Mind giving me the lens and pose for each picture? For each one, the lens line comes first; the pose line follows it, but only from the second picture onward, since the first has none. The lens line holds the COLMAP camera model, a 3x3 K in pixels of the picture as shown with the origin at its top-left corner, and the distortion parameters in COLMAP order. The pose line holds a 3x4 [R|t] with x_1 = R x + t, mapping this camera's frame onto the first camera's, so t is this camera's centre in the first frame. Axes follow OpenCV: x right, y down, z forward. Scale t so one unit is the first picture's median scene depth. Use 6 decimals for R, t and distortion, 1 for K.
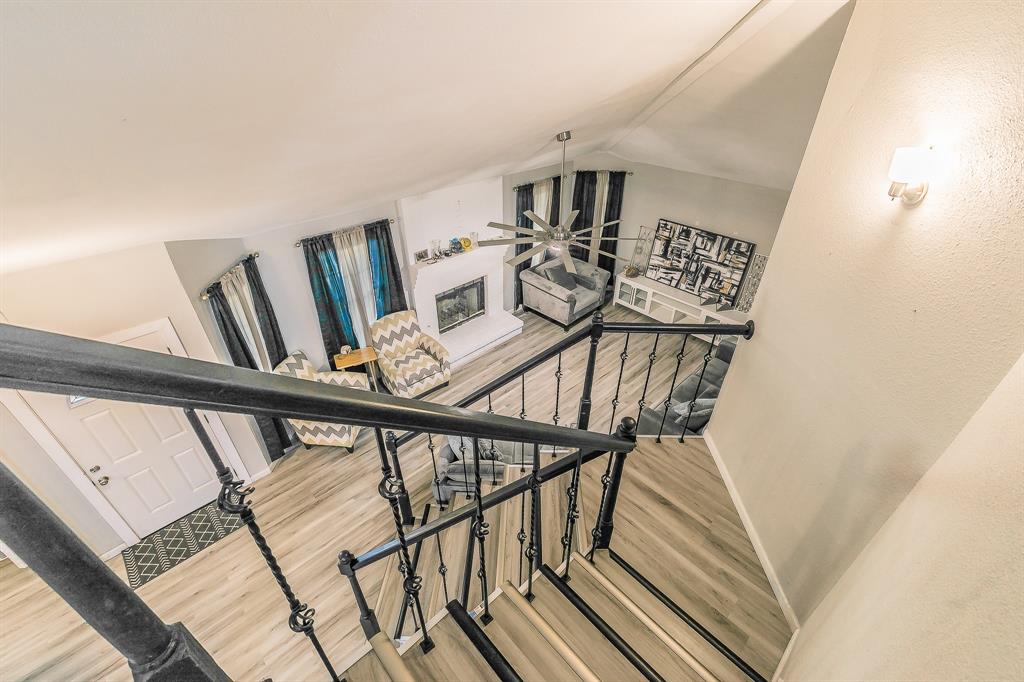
lens RADIAL K [[446.1, 0, 512.6], [0, 446.1, 339.8], [0, 0, 1]] dist [-0.000382, -0.000034]
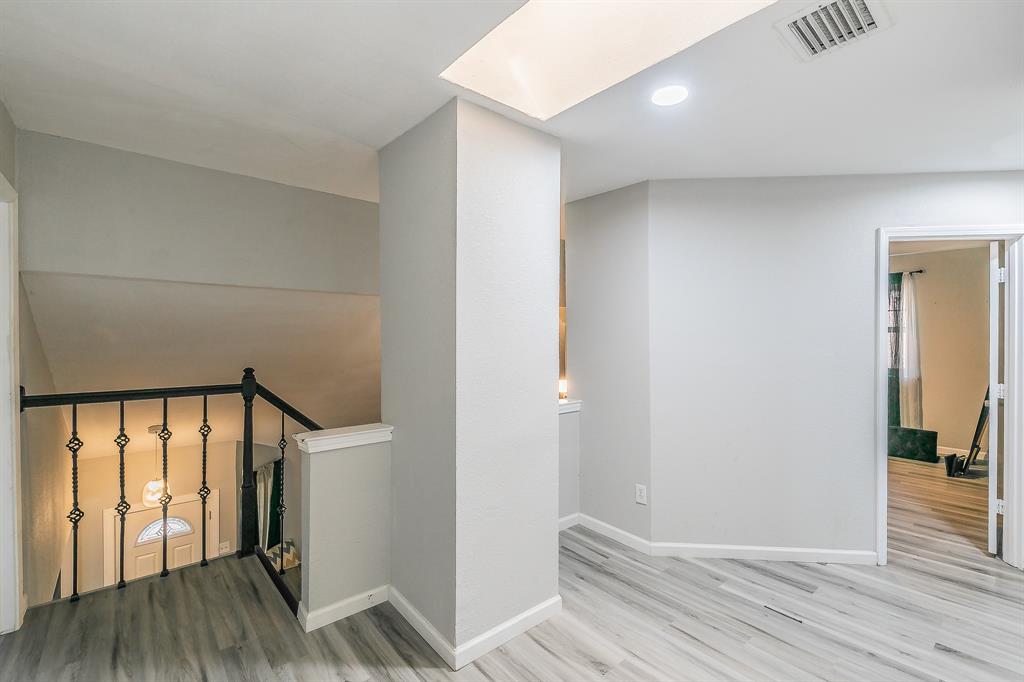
lens RADIAL K [[446.1, 0, 510.2], [0, 446.1, 339.4], [0, 0, 1]] dist [-0.000382, -0.000034]
pose [[0.999056, -0.001227, -0.043414, 0.271490], [-0.023423, 0.826546, -0.562382, 0.319793], [0.036574, 0.562868, 0.825737, -0.472504]]
